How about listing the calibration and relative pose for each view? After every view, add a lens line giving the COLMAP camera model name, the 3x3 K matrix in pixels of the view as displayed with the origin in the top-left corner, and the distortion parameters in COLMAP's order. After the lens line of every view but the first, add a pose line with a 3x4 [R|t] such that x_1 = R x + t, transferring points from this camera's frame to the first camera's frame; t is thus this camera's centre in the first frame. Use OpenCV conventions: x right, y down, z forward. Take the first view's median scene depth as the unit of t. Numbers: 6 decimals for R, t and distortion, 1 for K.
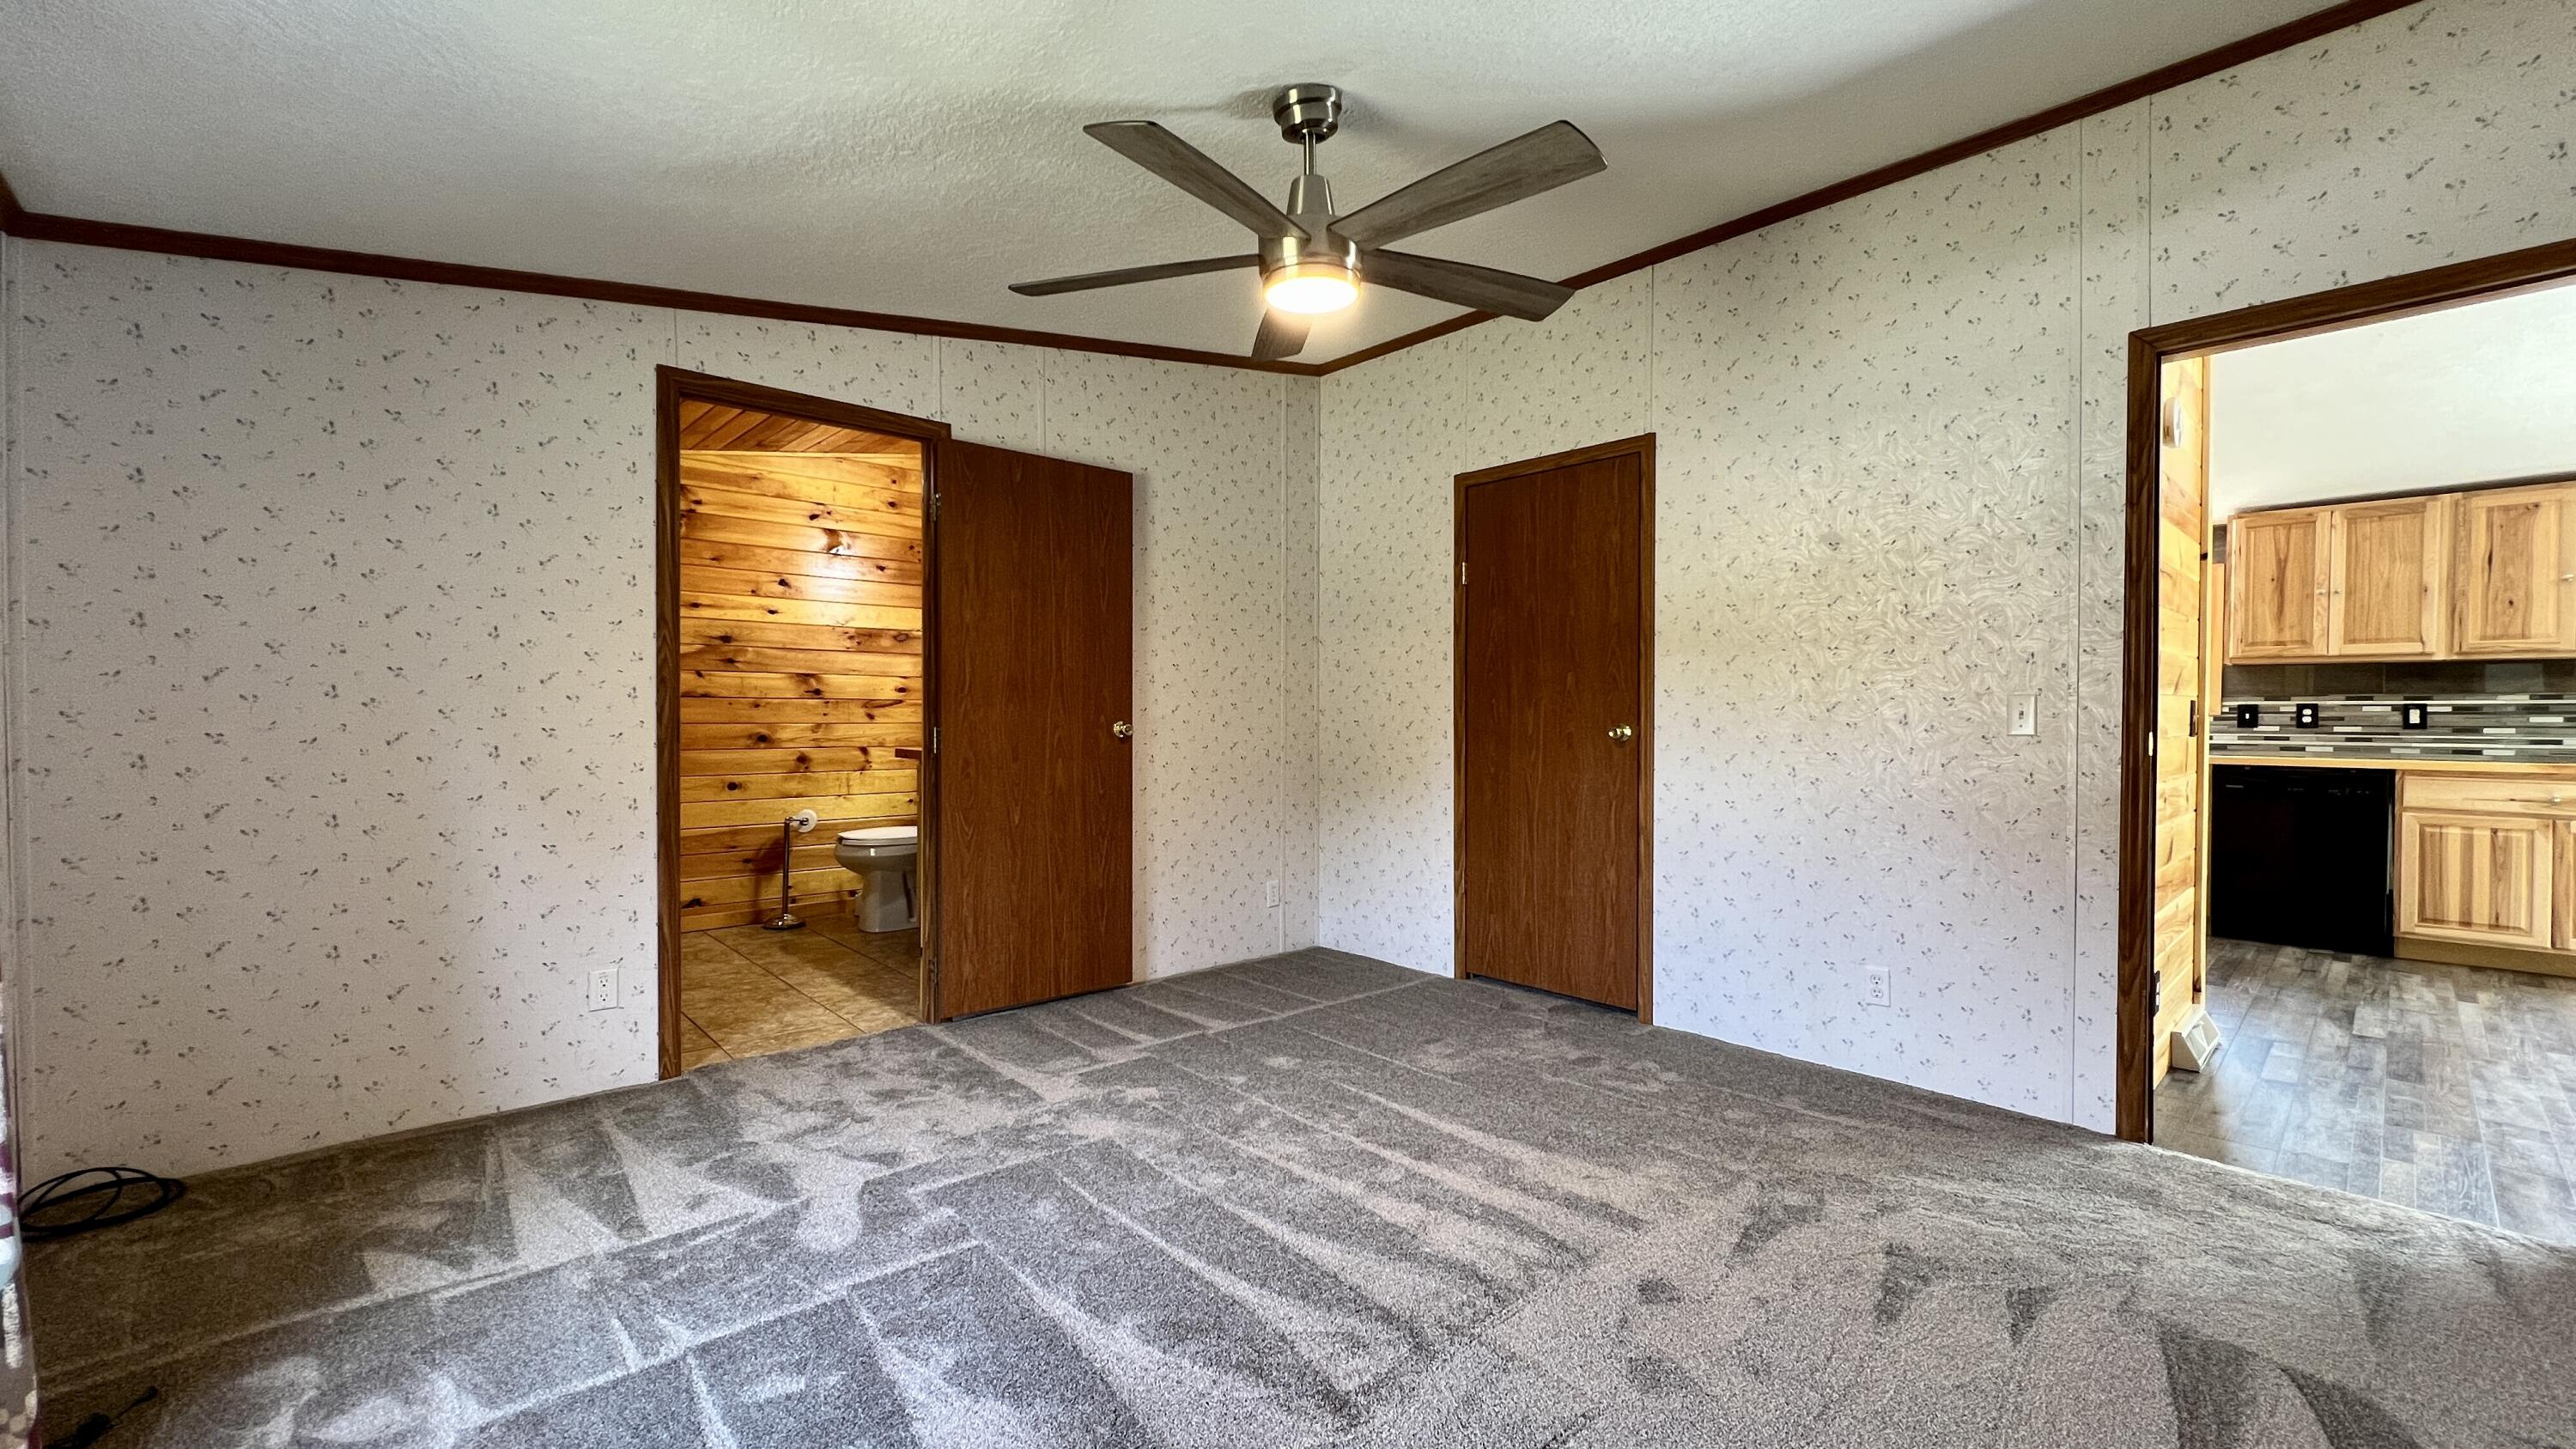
lens RADIAL K [[1028.7, 0, 1299.6], [0, 1028.7, 728.1], [0, 0, 1]] dist [-0.002413, 0.000295]
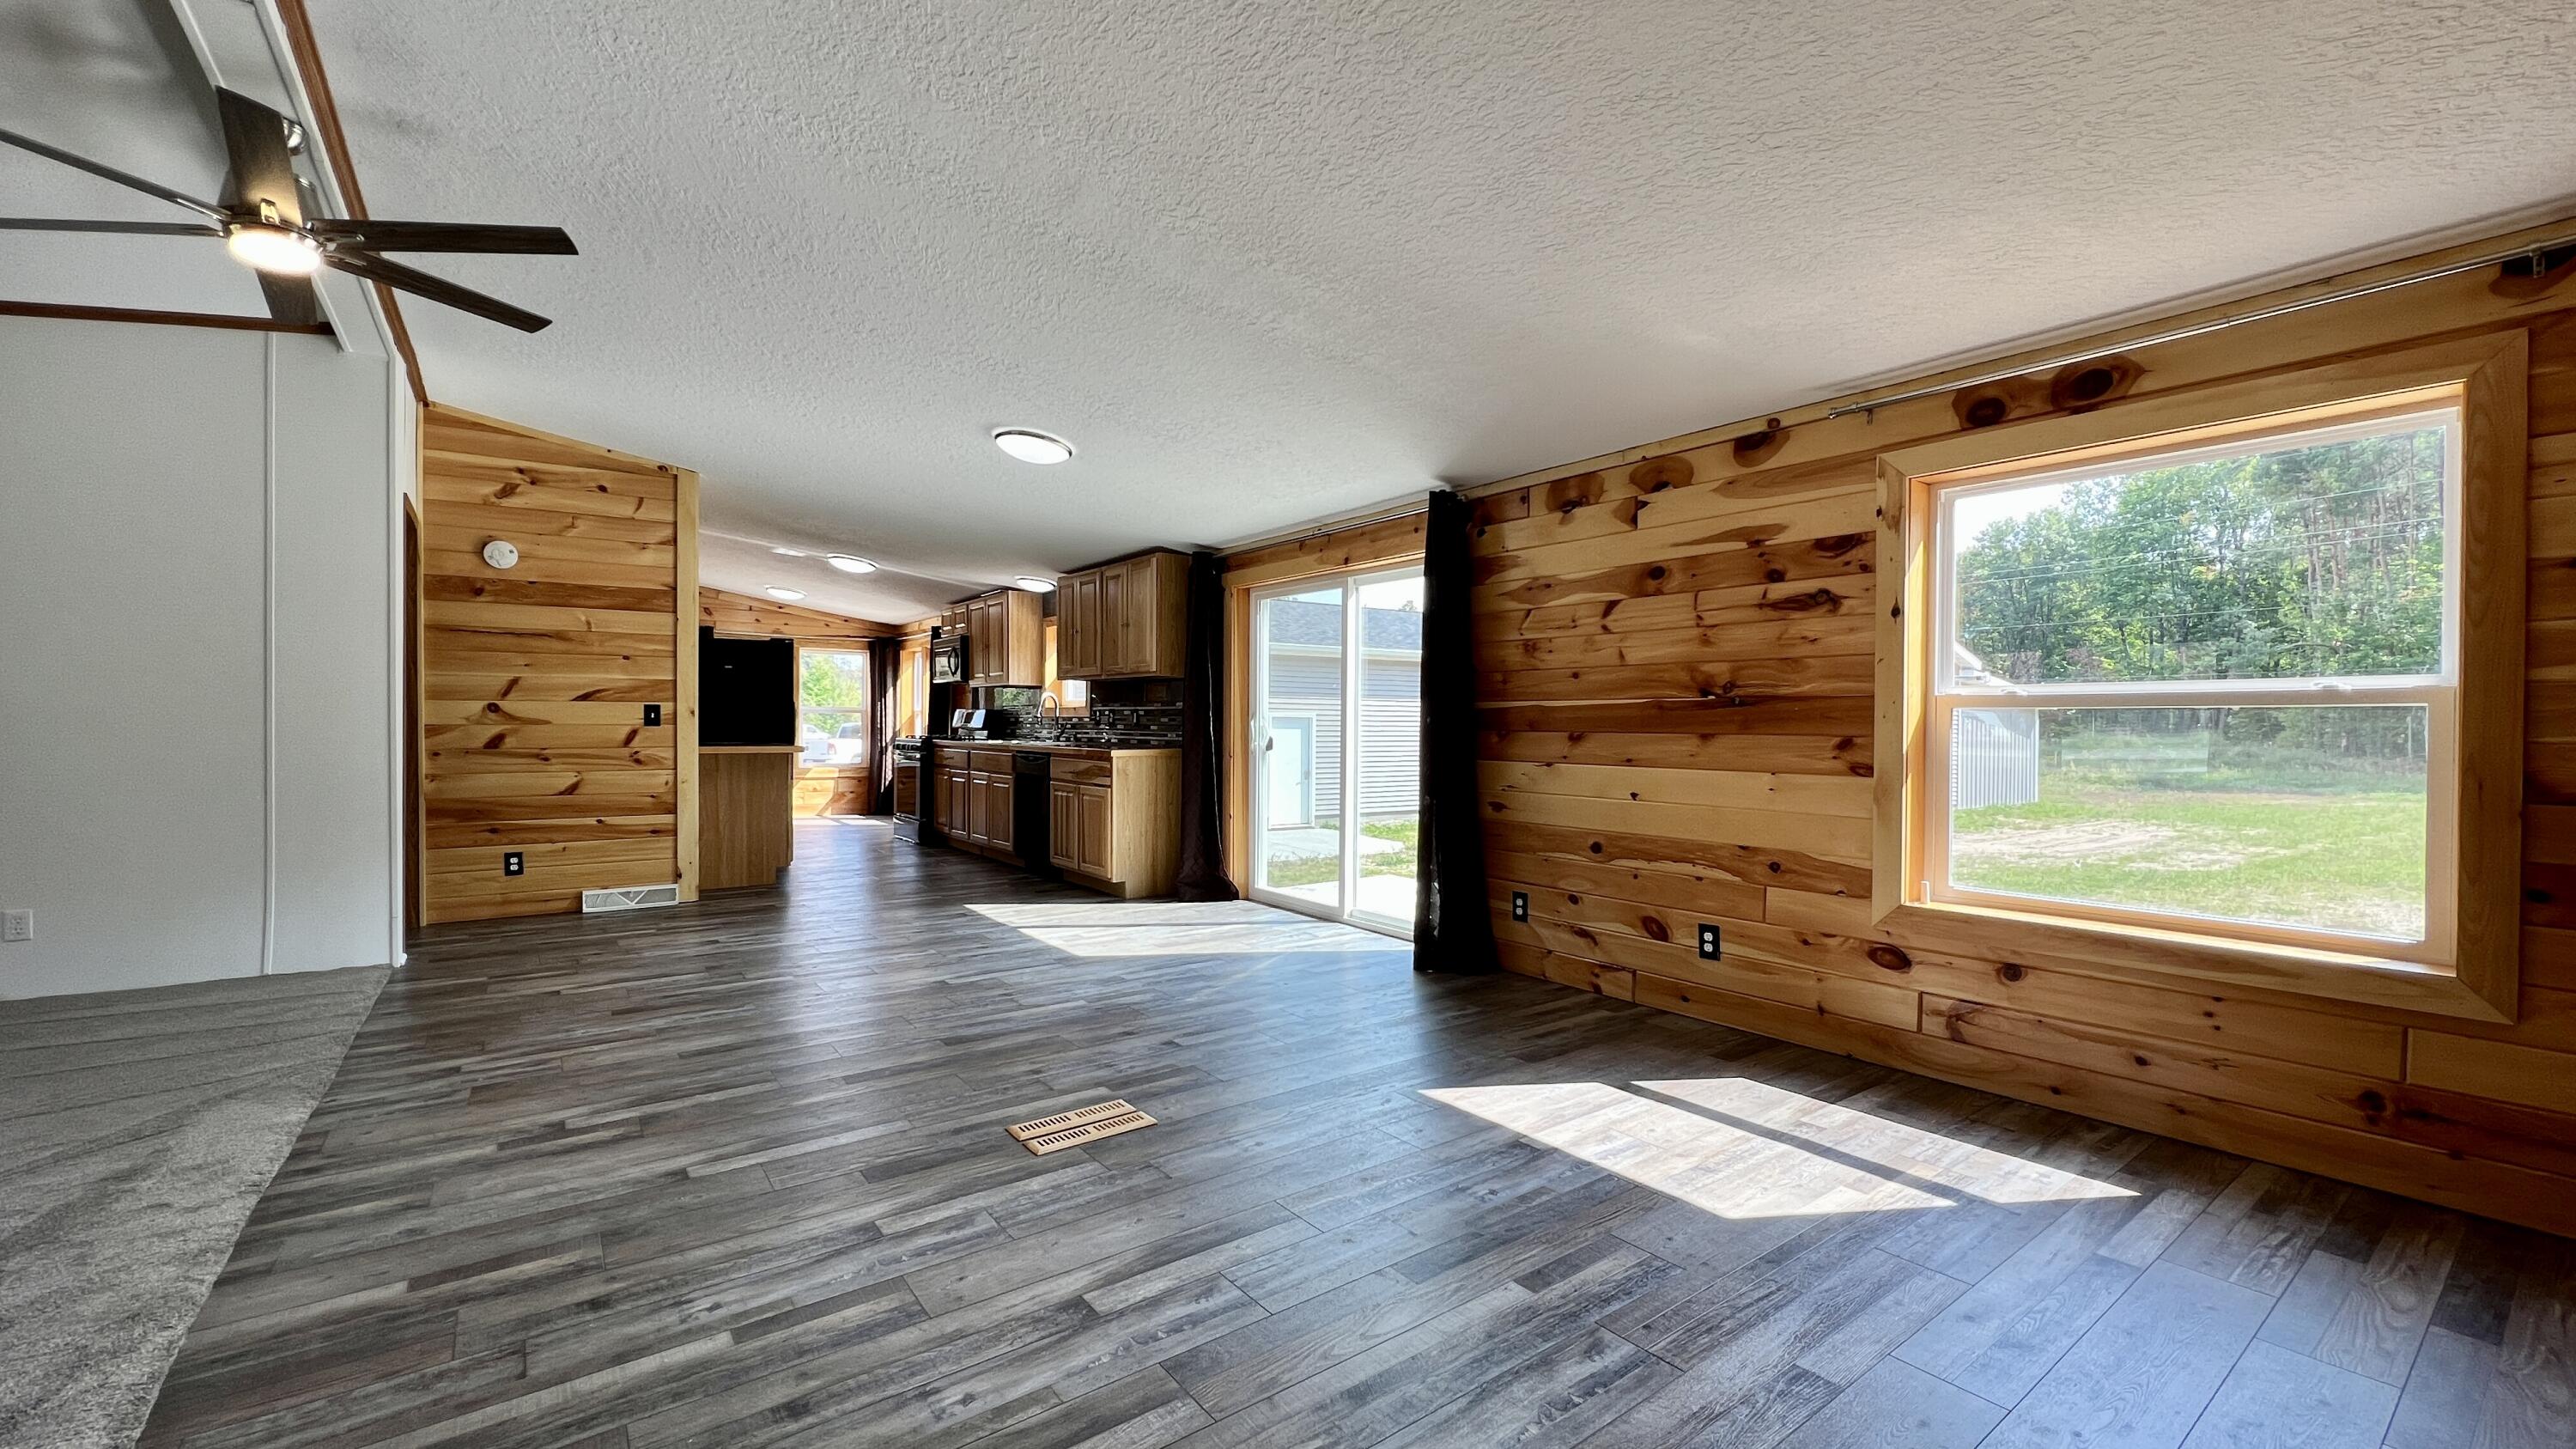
lens RADIAL K [[1028.7, 0, 1296.7], [0, 1028.7, 736.2], [0, 0, 1]] dist [-0.002413, 0.000295]
pose [[0.994598, 0.006057, -0.103626, 1.459459], [-0.005987, 0.999982, 0.000989, 0.011490], [0.103630, -0.000363, 0.994616, -0.413561]]
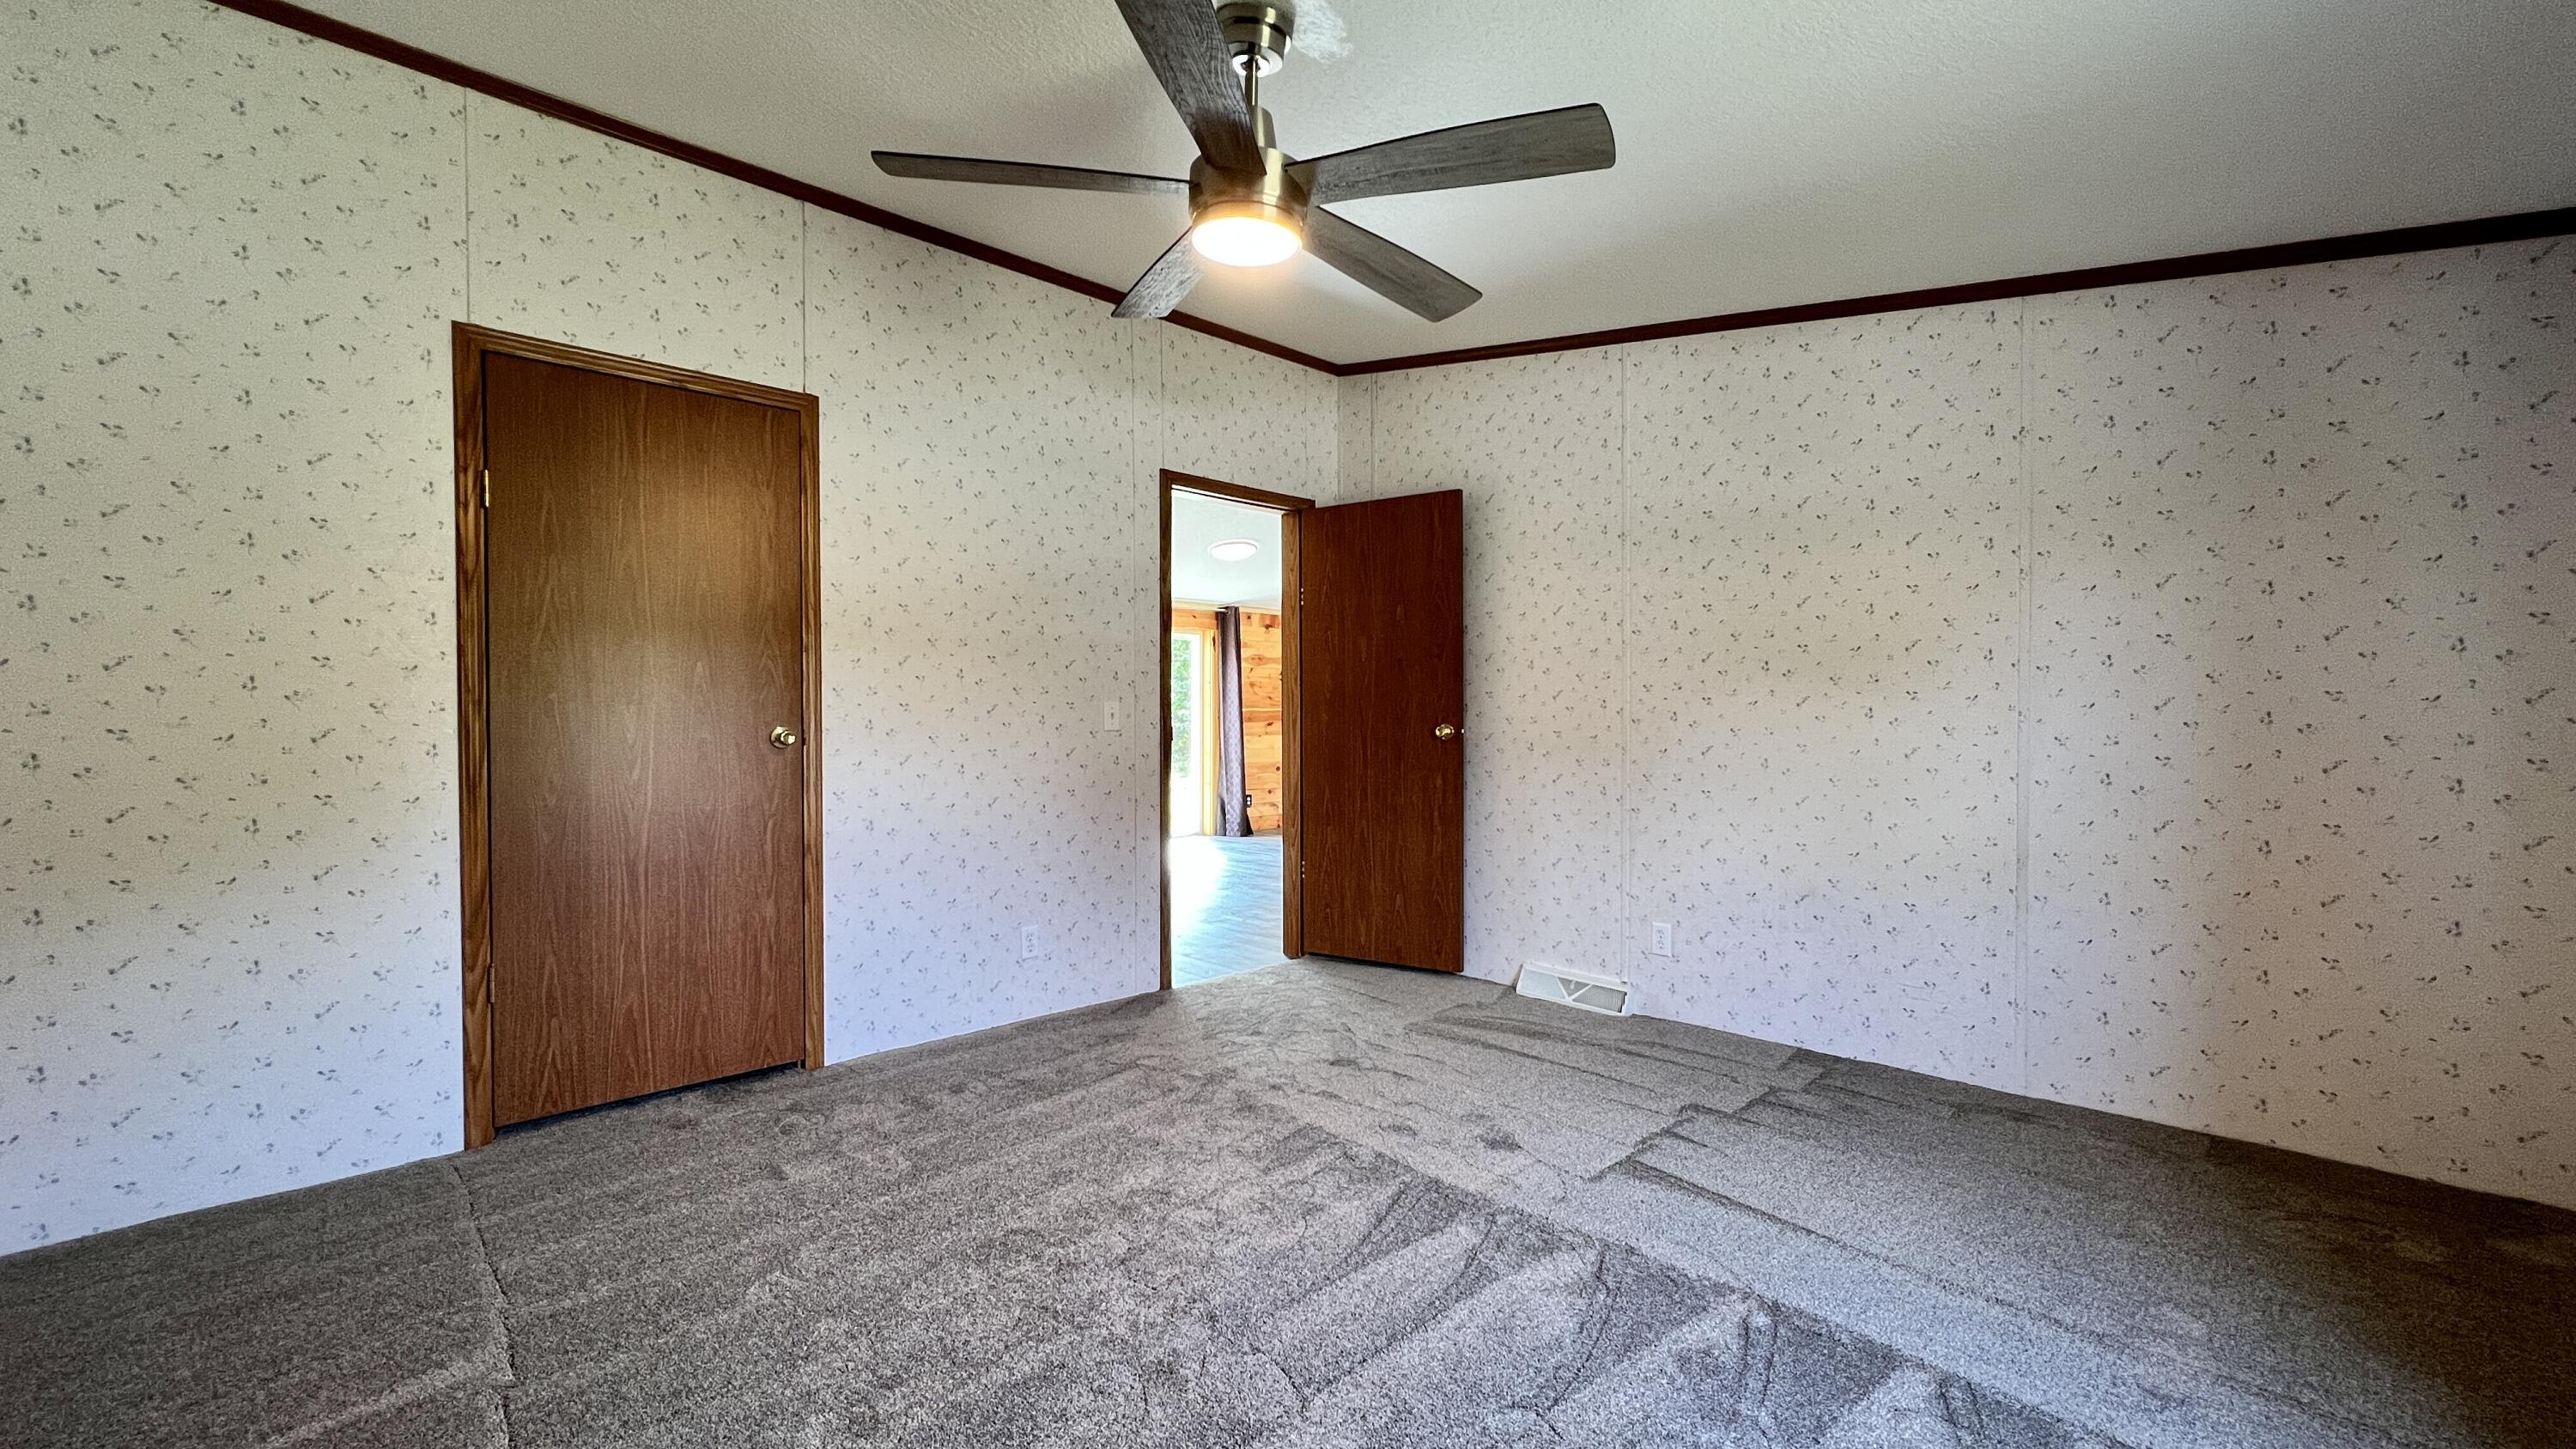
lens RADIAL K [[1028.7, 0, 1271.9], [0, 1028.7, 726.2], [0, 0, 1]] dist [-0.002413, 0.000295]
pose [[-0.007844, -0.010694, 0.999912, -0.391815], [0.015220, 0.999826, 0.010812, -0.005760], [-0.999853, 0.015304, -0.007680, 0.450357]]
